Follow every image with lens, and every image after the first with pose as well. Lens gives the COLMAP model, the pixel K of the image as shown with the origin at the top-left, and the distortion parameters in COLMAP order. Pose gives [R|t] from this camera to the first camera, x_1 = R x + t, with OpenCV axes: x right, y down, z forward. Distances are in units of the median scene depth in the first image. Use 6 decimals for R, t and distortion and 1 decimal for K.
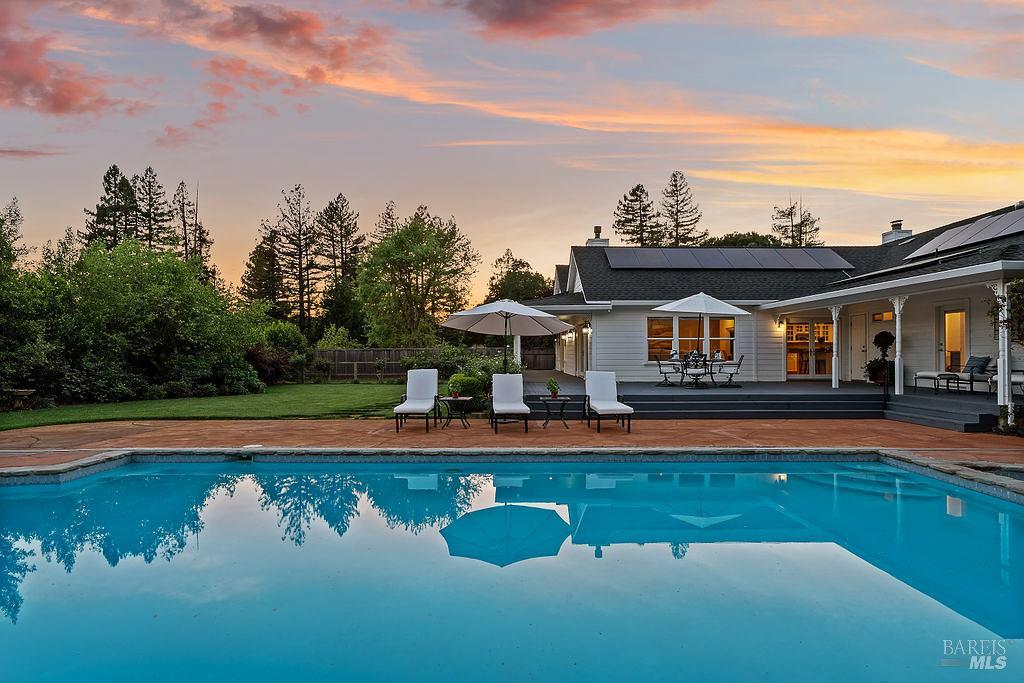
lens RADIAL K [[534.6, 0, 514.9], [0, 534.6, 351.9], [0, 0, 1]] dist [-0.001056, -0.000378]
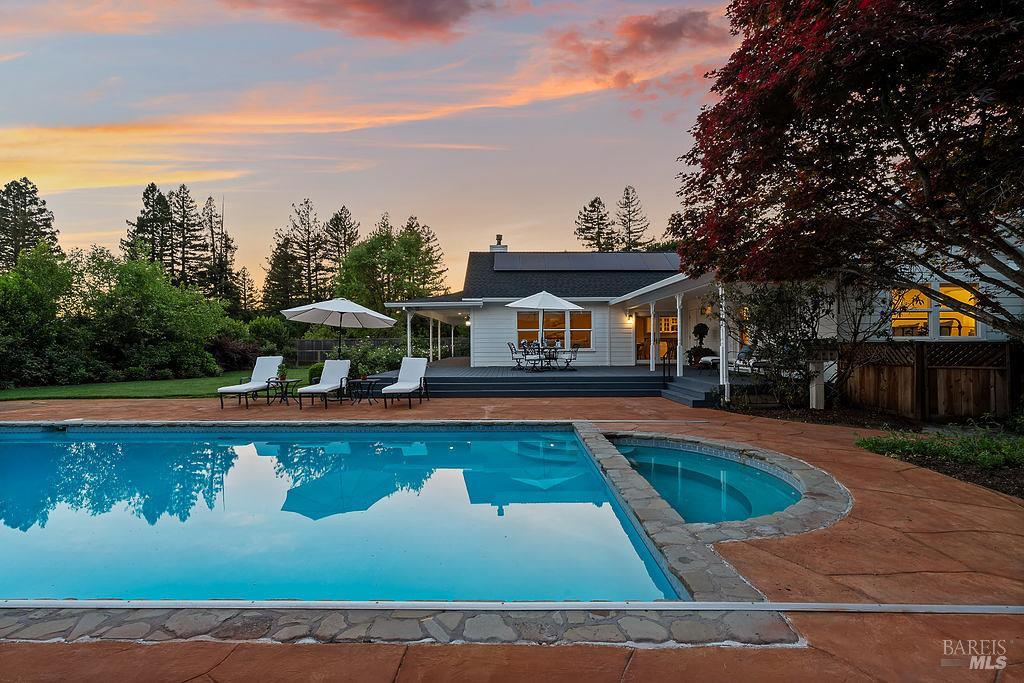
lens RADIAL K [[460.0, 0, 512.0], [0, 460.0, 341.5], [0, 0, 1]] dist [-0.002874, 0.000662]
pose [[0.999973, -0.002883, -0.006800, 0.052604], [0.002888, 0.999996, 0.000698, -0.000016], [0.006798, -0.000717, 0.999977, -0.004329]]
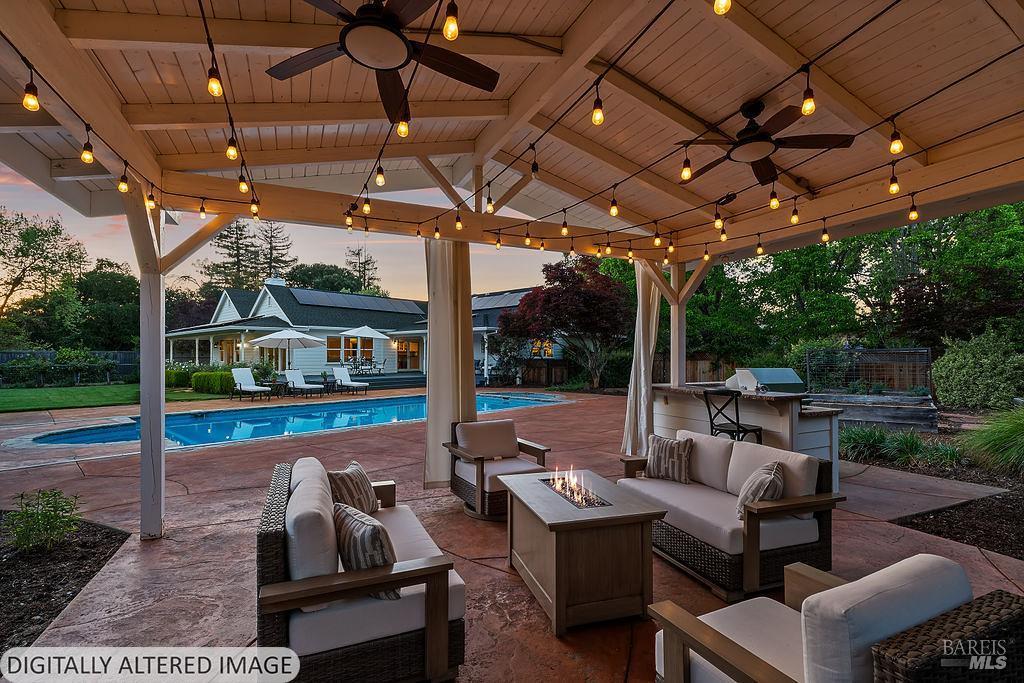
lens RADIAL K [[468.6, 0, 509.2], [0, 468.6, 343.8], [0, 0, 1]] dist [-0.001425, 0.000076]
pose [[0.677368, 0.021319, 0.735335, -0.096350], [-0.005076, 0.999692, -0.024308, -0.001979], [-0.735627, 0.012732, 0.677268, -0.089627]]
